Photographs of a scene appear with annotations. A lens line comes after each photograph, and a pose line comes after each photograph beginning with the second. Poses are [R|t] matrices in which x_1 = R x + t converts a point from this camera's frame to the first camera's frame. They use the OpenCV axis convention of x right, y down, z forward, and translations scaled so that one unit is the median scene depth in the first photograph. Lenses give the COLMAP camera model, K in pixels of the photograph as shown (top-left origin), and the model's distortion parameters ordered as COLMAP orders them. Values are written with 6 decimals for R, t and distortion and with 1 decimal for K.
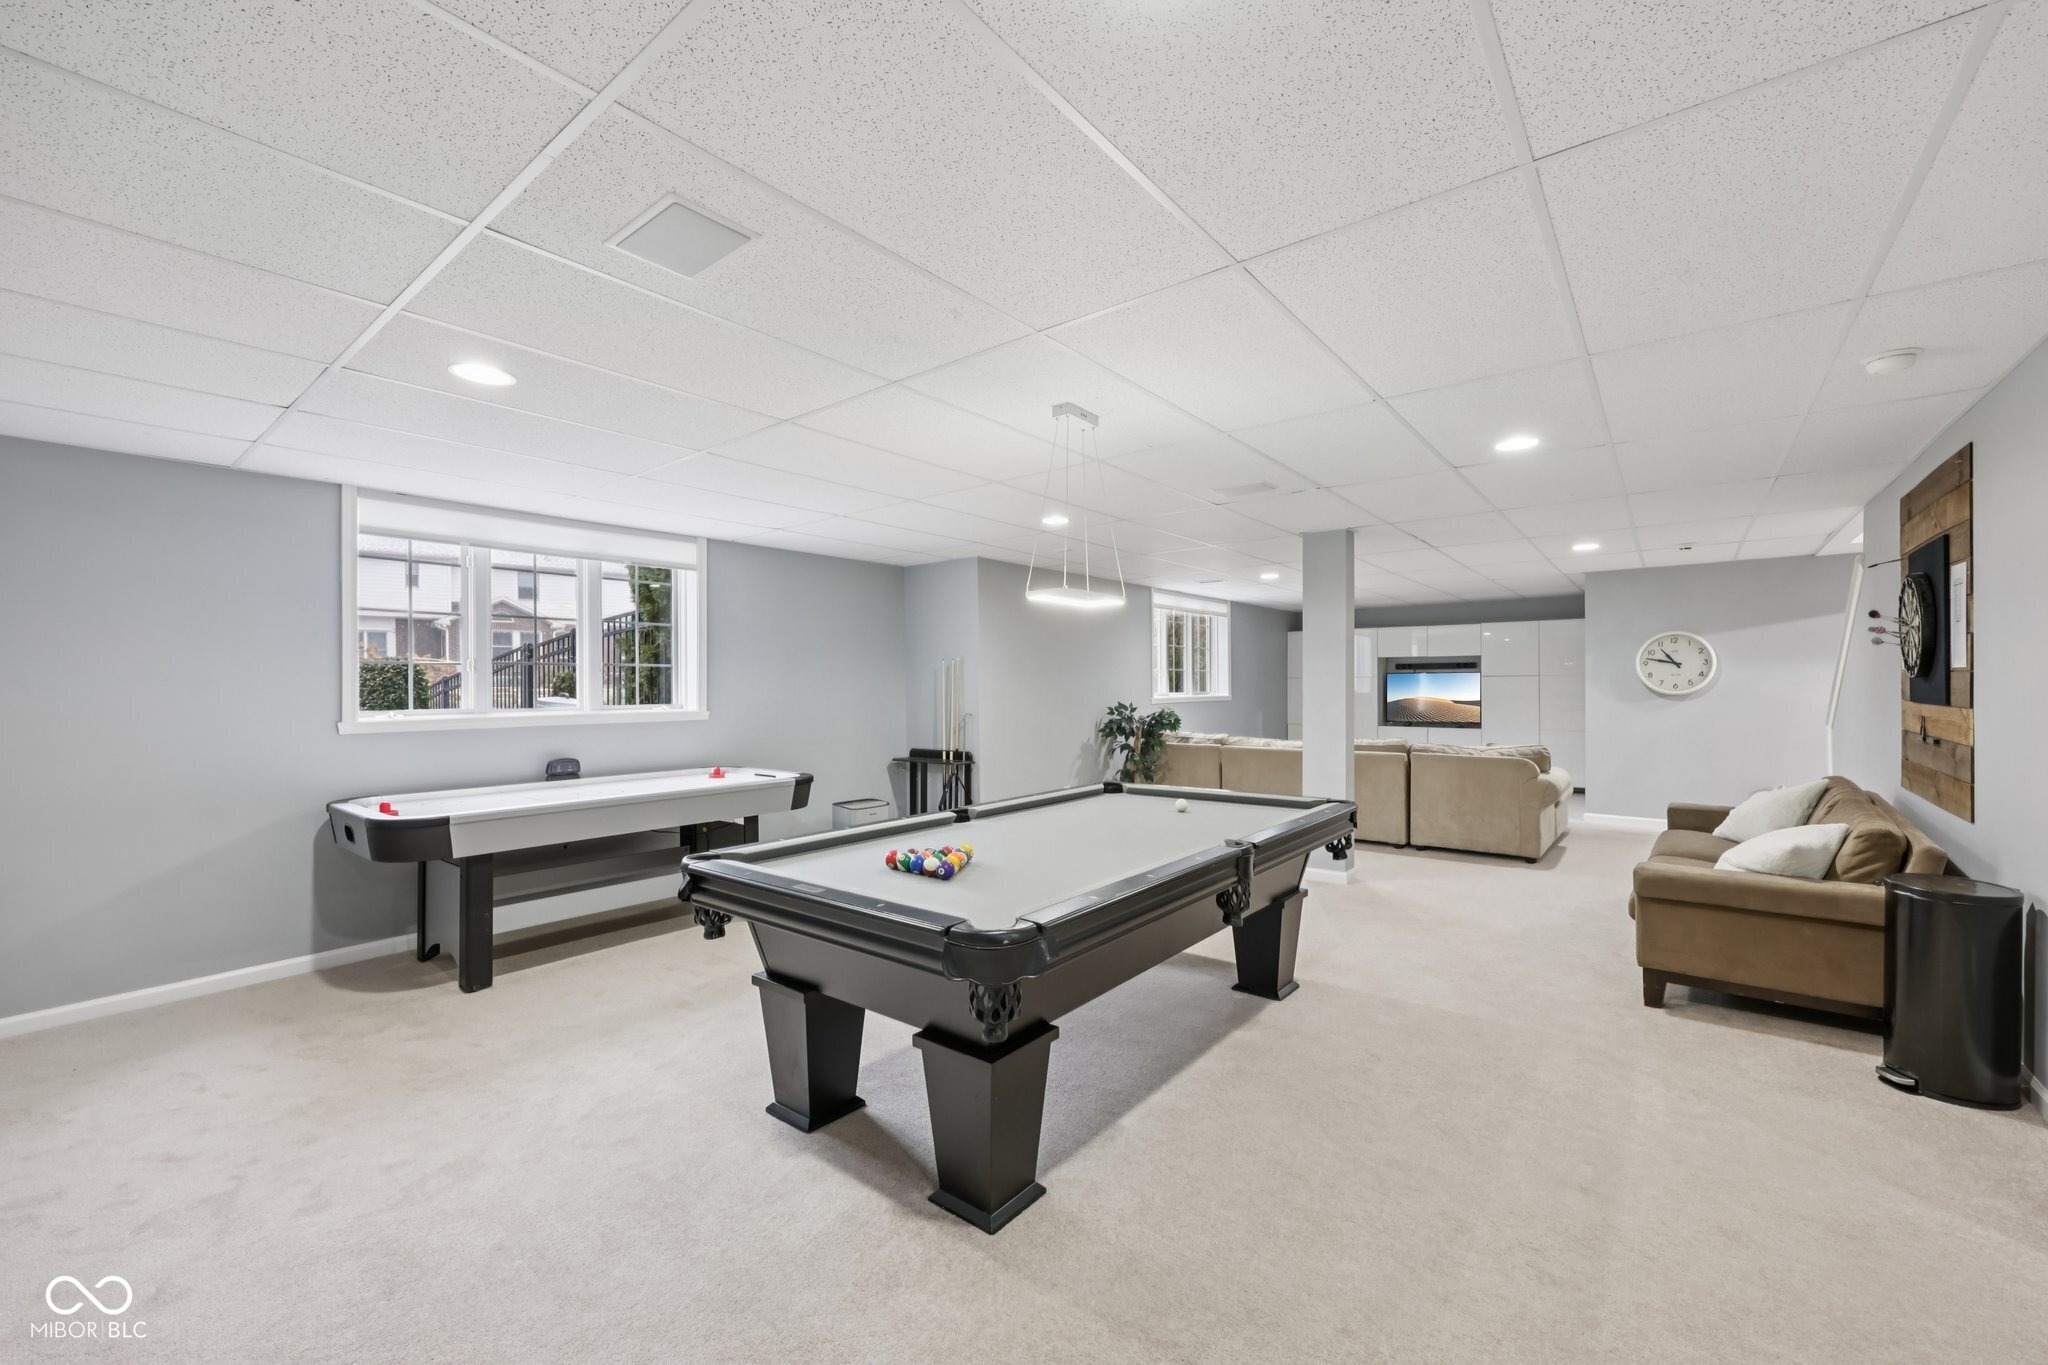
lens RADIAL K [[824.2, 0, 1035.8], [0, 824.2, 689.0], [0, 0, 1]] dist [-0.002017, 0.001030]
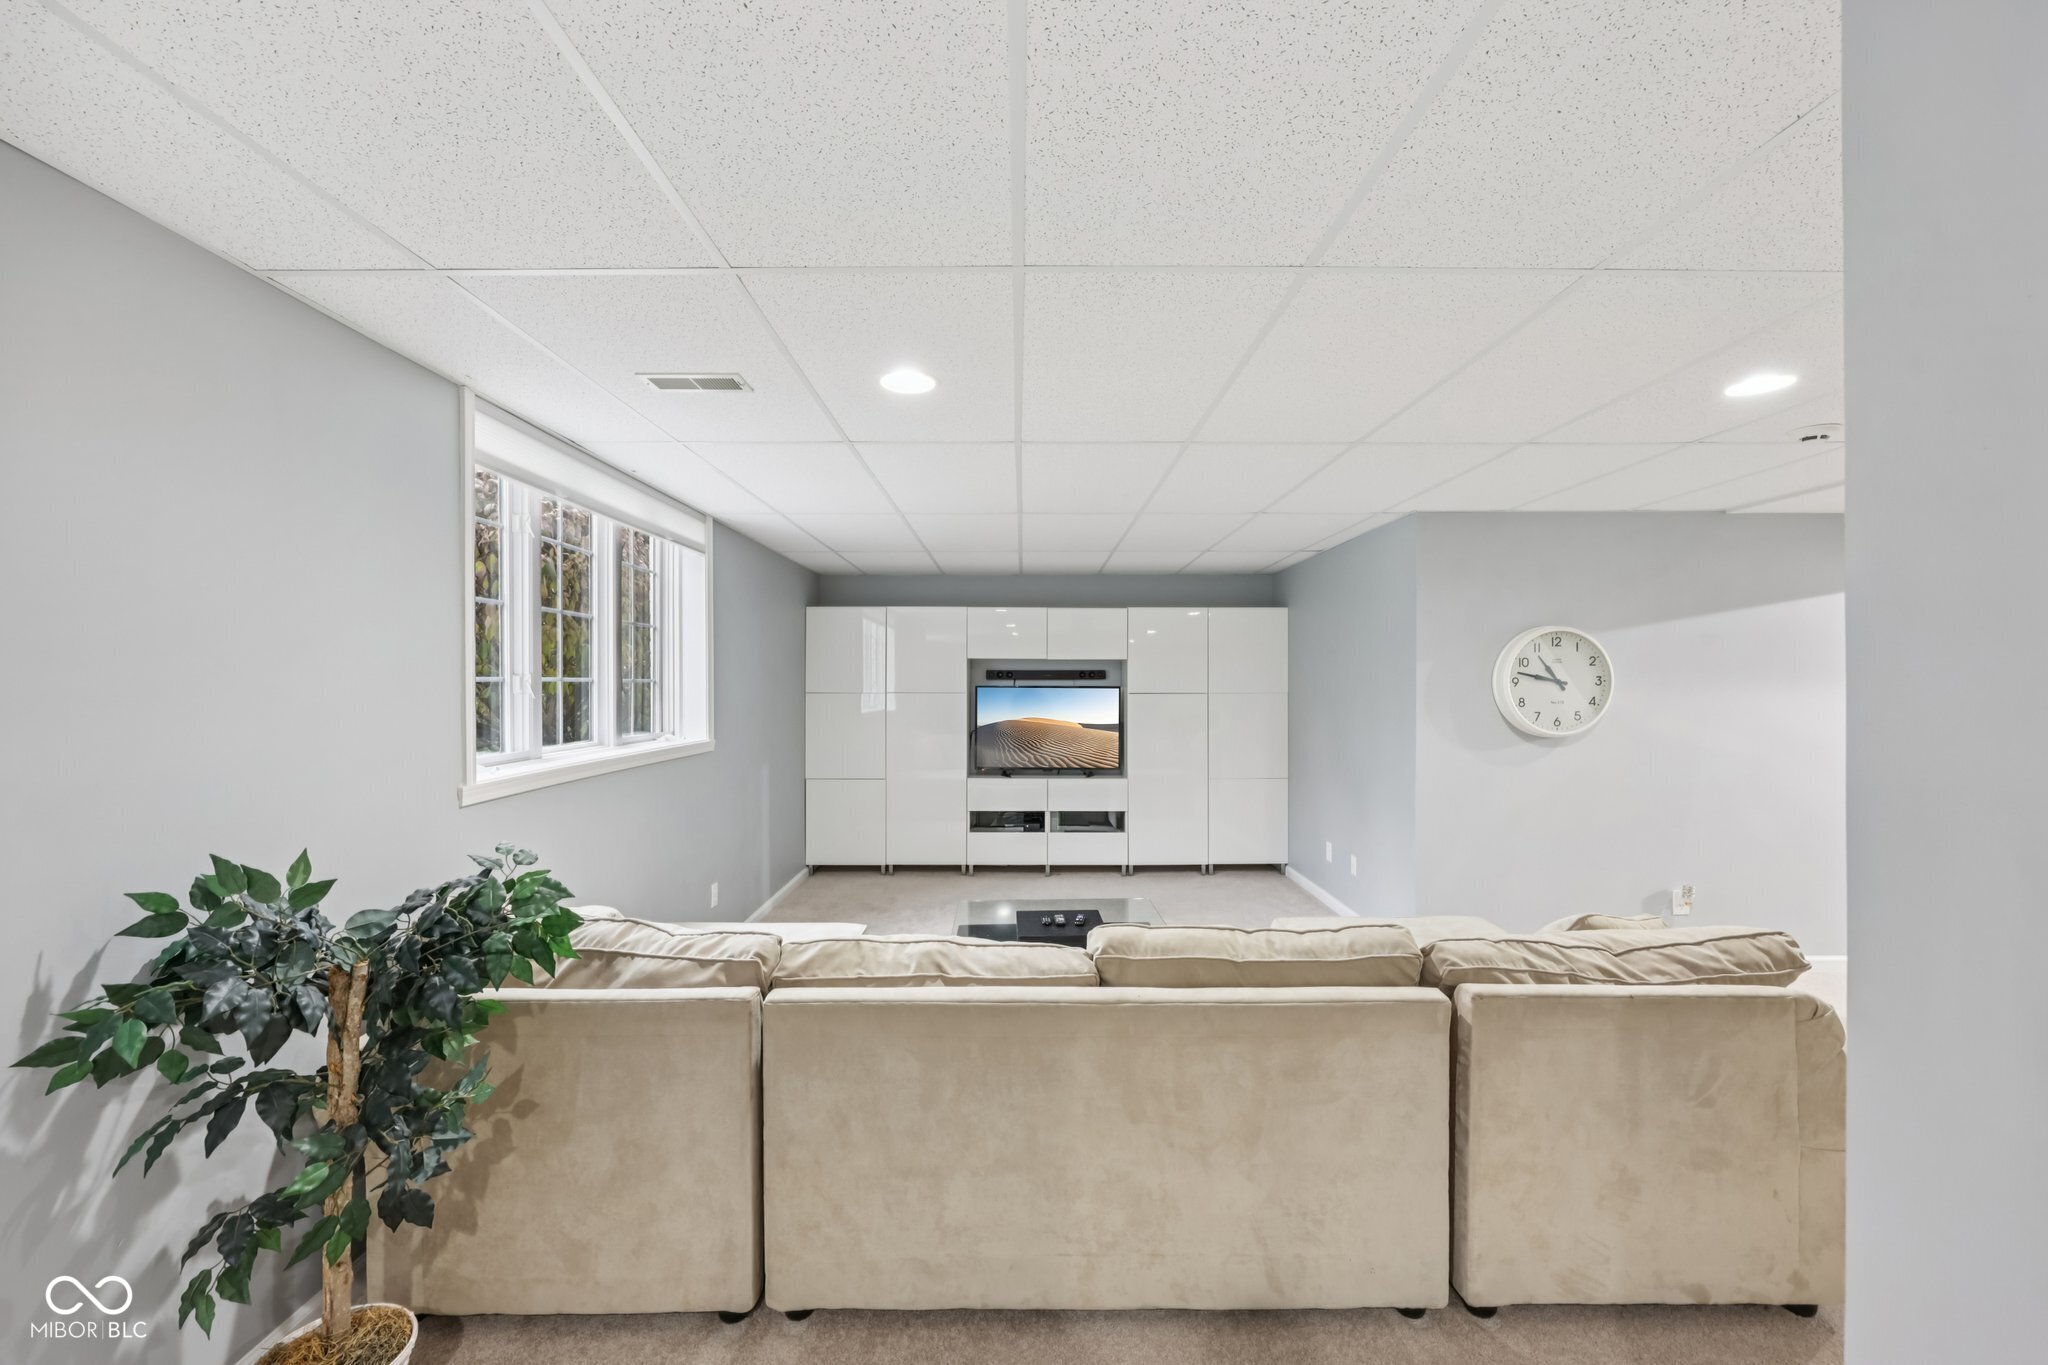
lens RADIAL K [[824.2, 0, 1029.5], [0, 824.2, 690.6], [0, 0, 1]] dist [-0.002017, 0.001030]
pose [[0.781253, 0.000927, 0.624214, 0.151811], [-0.002900, 0.999993, 0.002144, -0.028405], [-0.624208, -0.003485, 0.781250, 0.863999]]
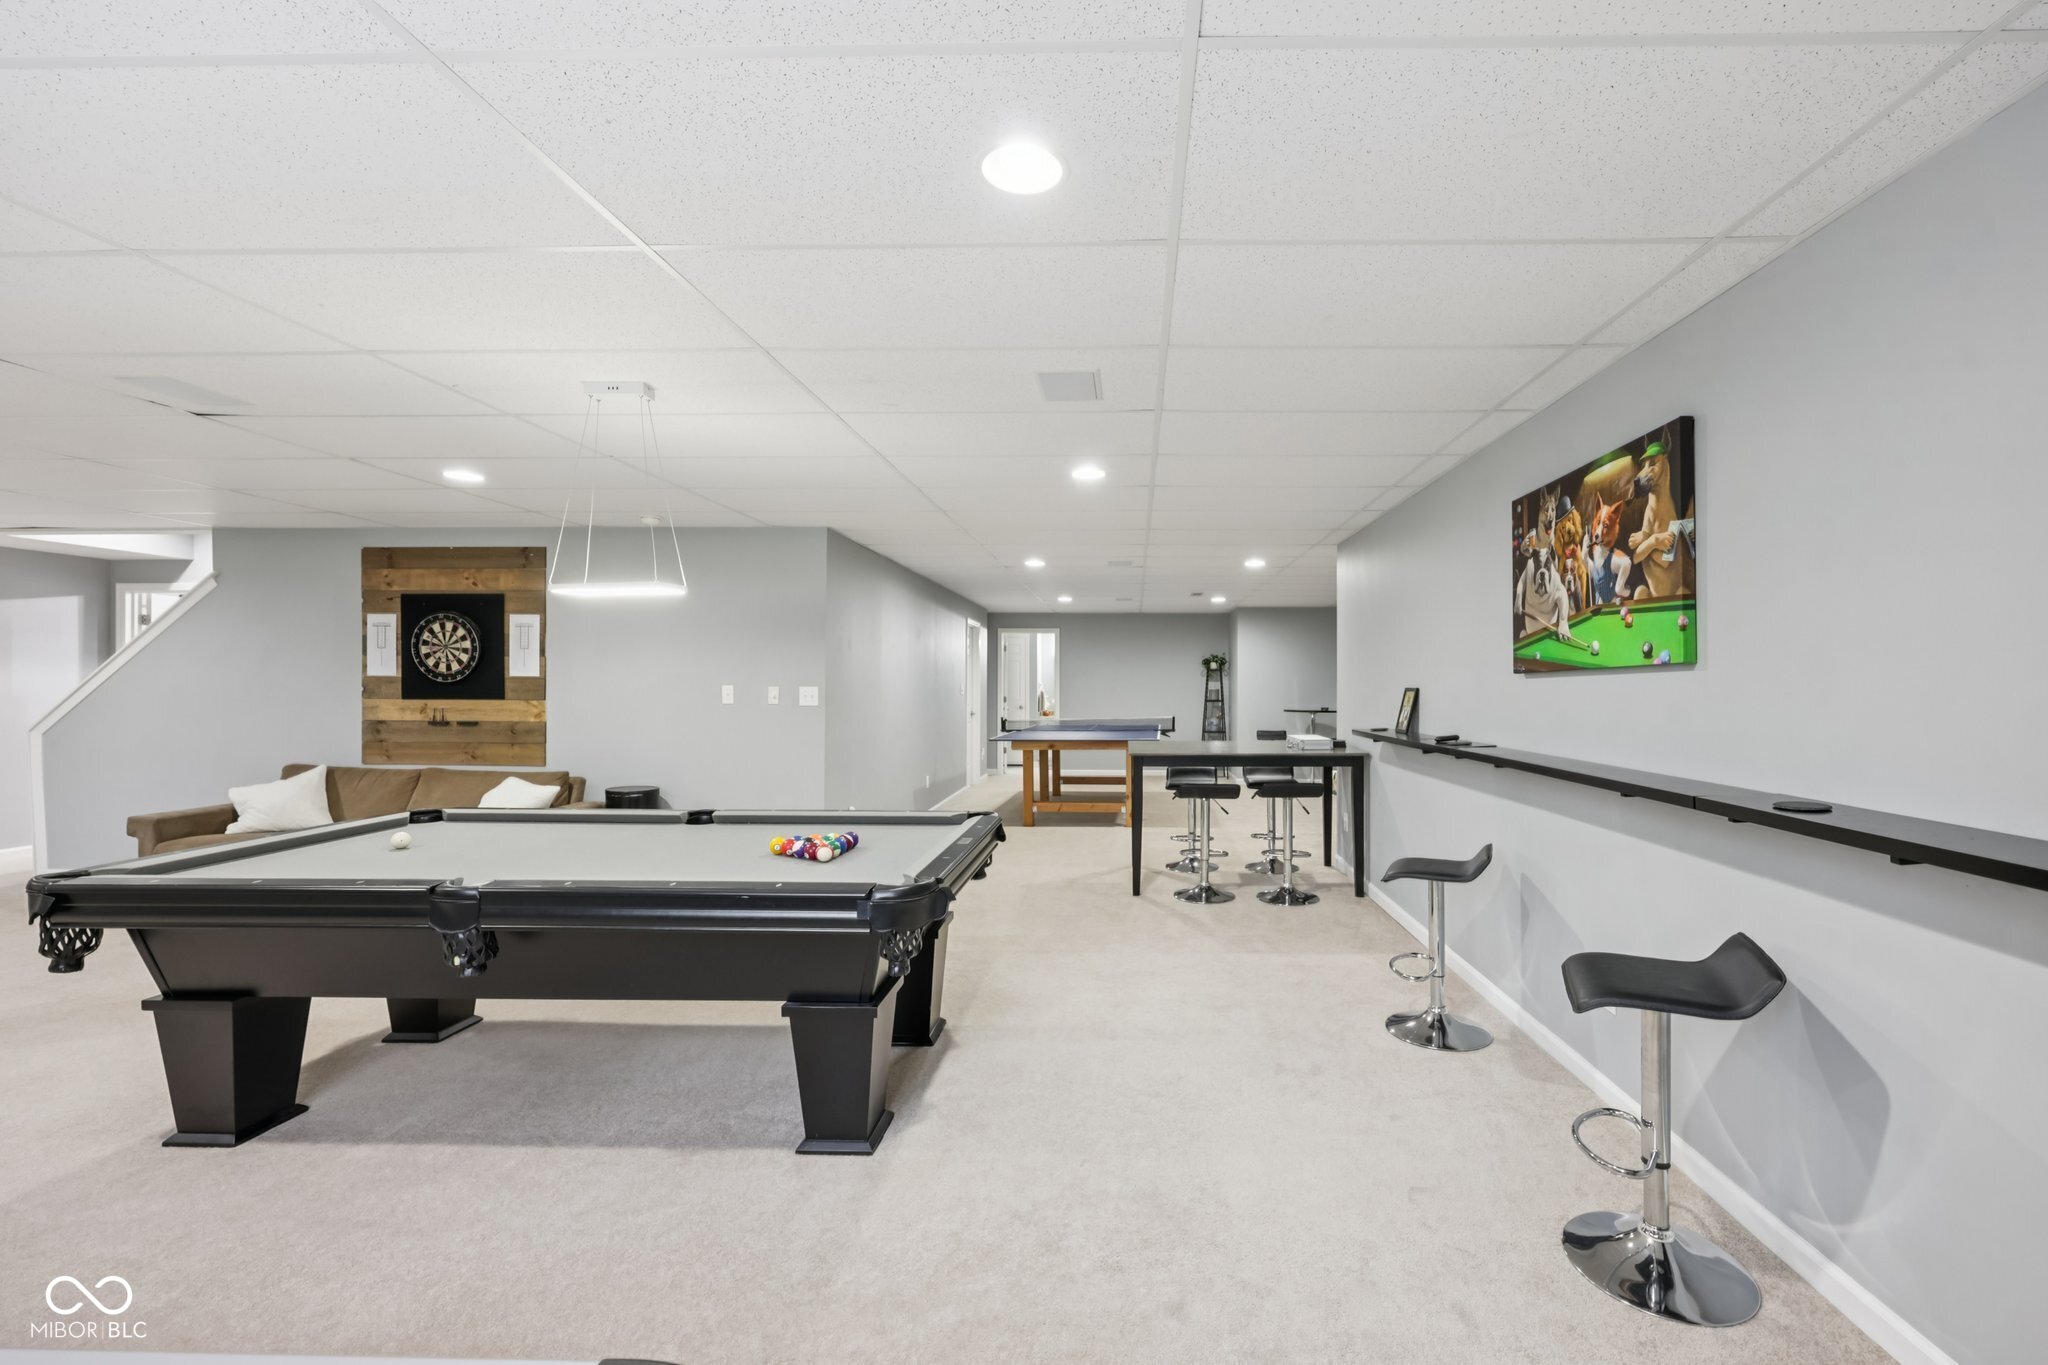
lens RADIAL K [[858.2, 0, 1108.6], [0, 858.2, 685.9], [0, 0, 1]] dist [-0.000547, 0.000508]
pose [[-0.597073, 0.003936, 0.802177, -0.491109], [0.007443, 0.999972, 0.000634, 0.000489], [-0.802152, 0.006349, -0.597086, 0.536115]]
